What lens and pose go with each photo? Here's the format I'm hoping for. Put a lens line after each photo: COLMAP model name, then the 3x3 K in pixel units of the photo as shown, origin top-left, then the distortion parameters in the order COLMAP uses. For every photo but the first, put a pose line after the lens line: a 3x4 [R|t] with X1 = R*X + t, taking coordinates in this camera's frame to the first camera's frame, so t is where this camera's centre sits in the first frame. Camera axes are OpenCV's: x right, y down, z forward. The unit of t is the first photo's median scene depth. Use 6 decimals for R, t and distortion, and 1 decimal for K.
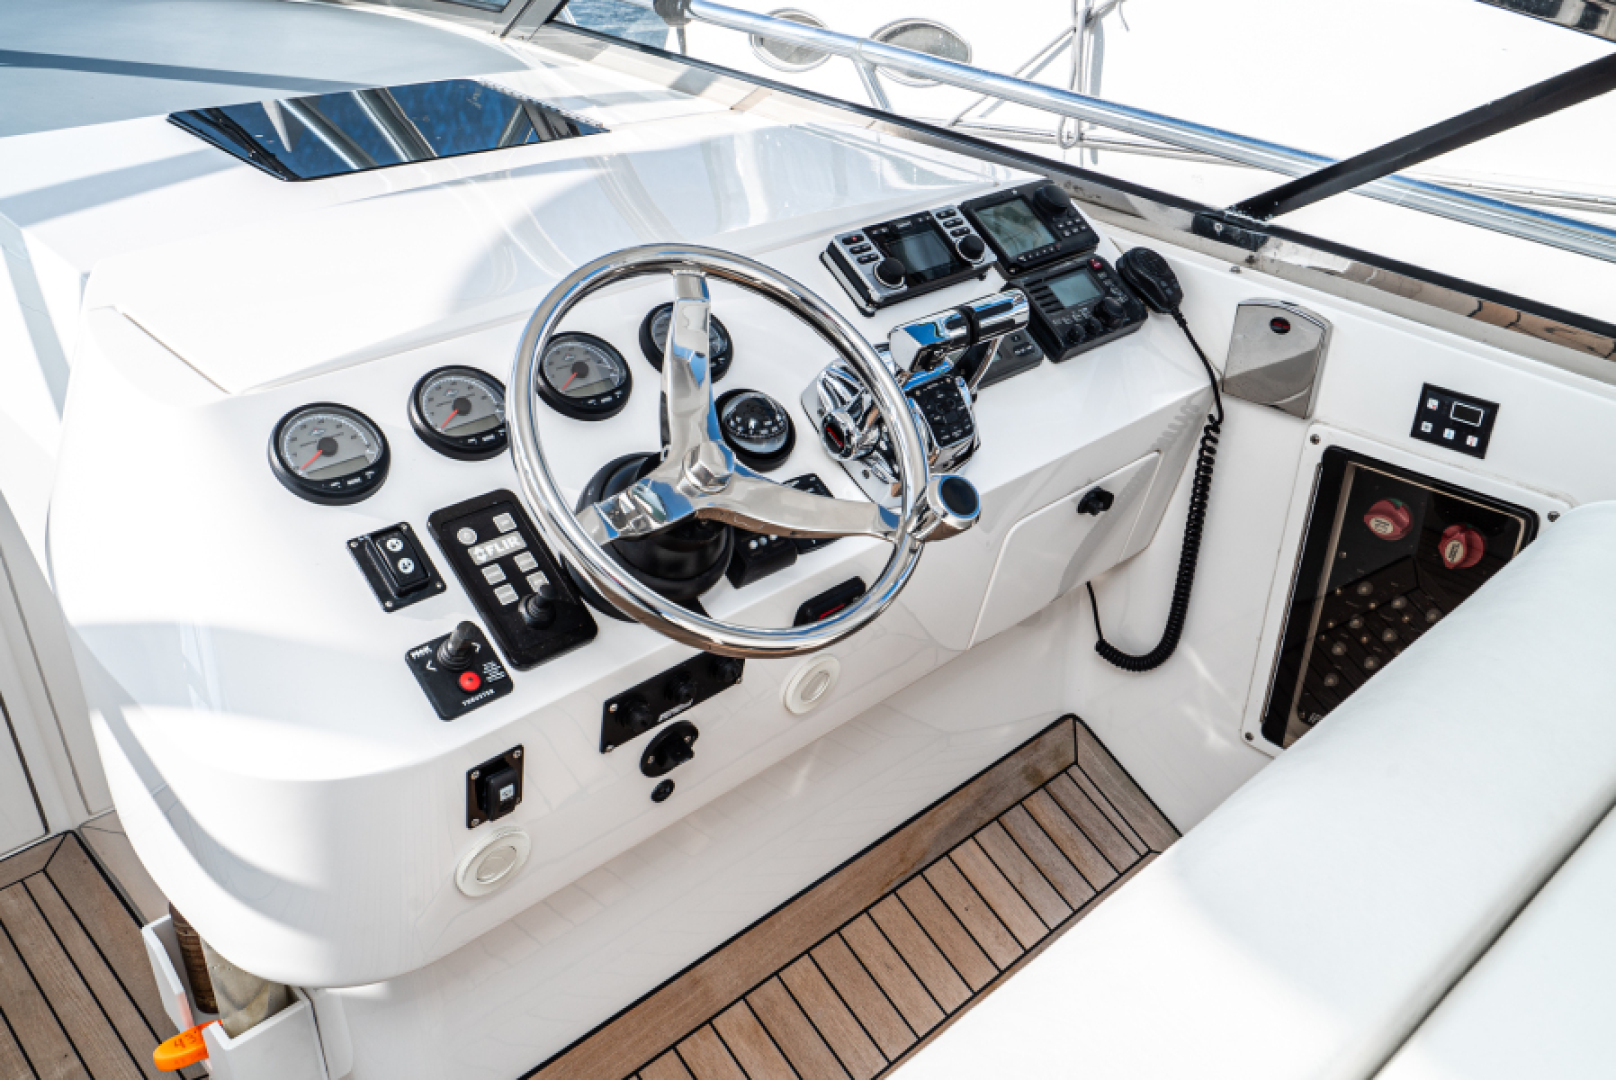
lens RADIAL K [[1371.2, 0, 808.5], [0, 1371.2, 545.8], [0, 0, 1]] dist [0.005663, 0.006865]
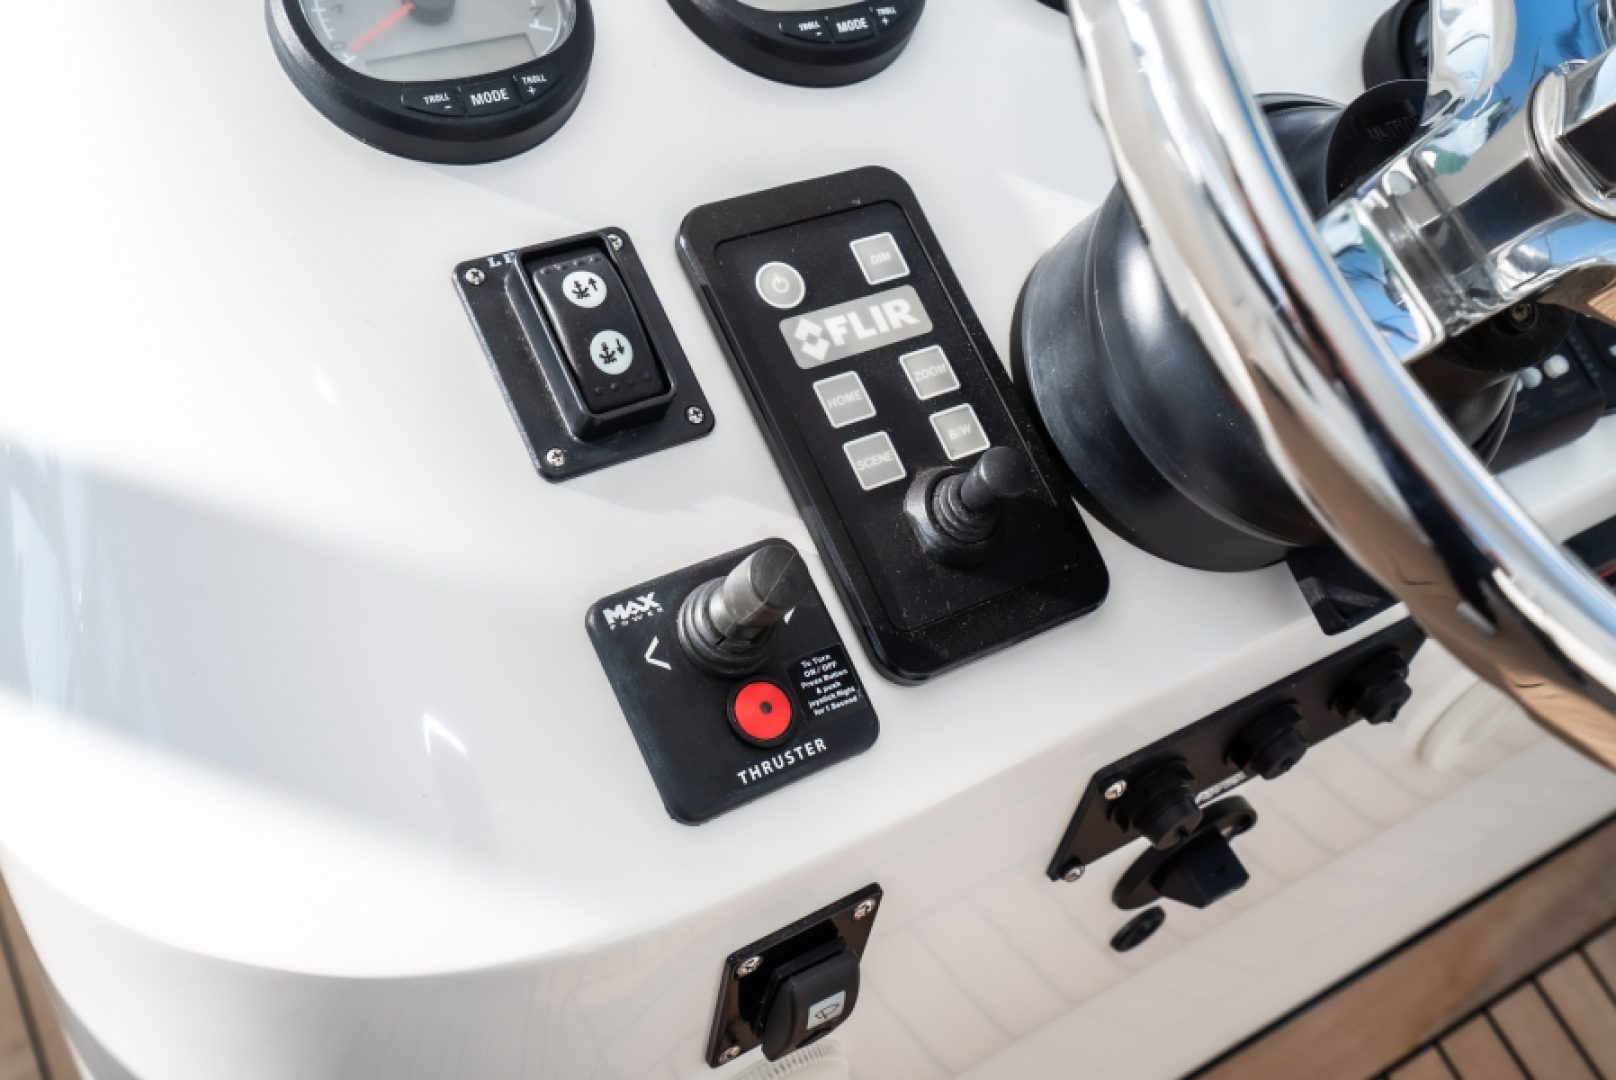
lens RADIAL K [[1647.9, 0, 814.0], [0, 1647.9, 537.4], [0, 0, 1]] dist [0.010474, 0.001088]
pose [[0.982880, 0.120454, -0.139421, -0.170165], [-0.102319, 0.986134, 0.130658, 0.000826], [0.153226, -0.114155, 0.981575, 0.563212]]
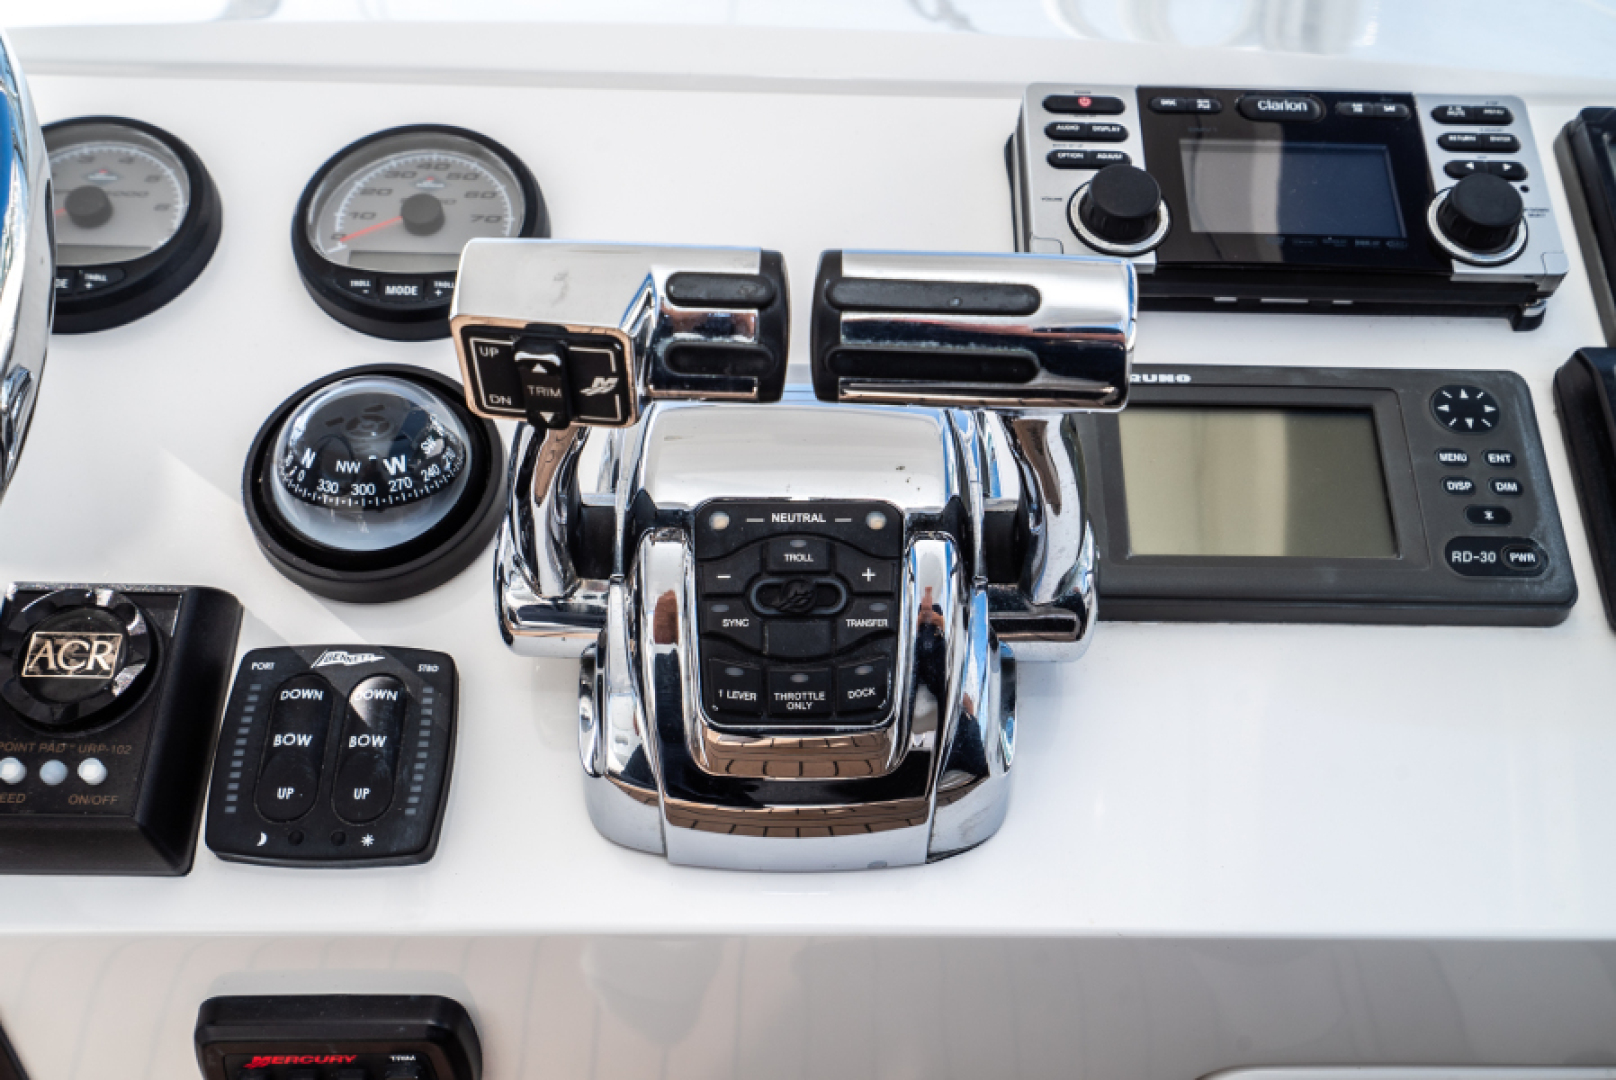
lens RADIAL K [[1647.9, 0, 814.0], [0, 1647.9, 537.4], [0, 0, 1]] dist [0.010474, 0.001088]
pose [[0.744700, 0.308173, -0.591989, 0.349782], [-0.346853, 0.936521, 0.051199, -0.152654], [0.570188, 0.167205, 0.804318, 0.833935]]
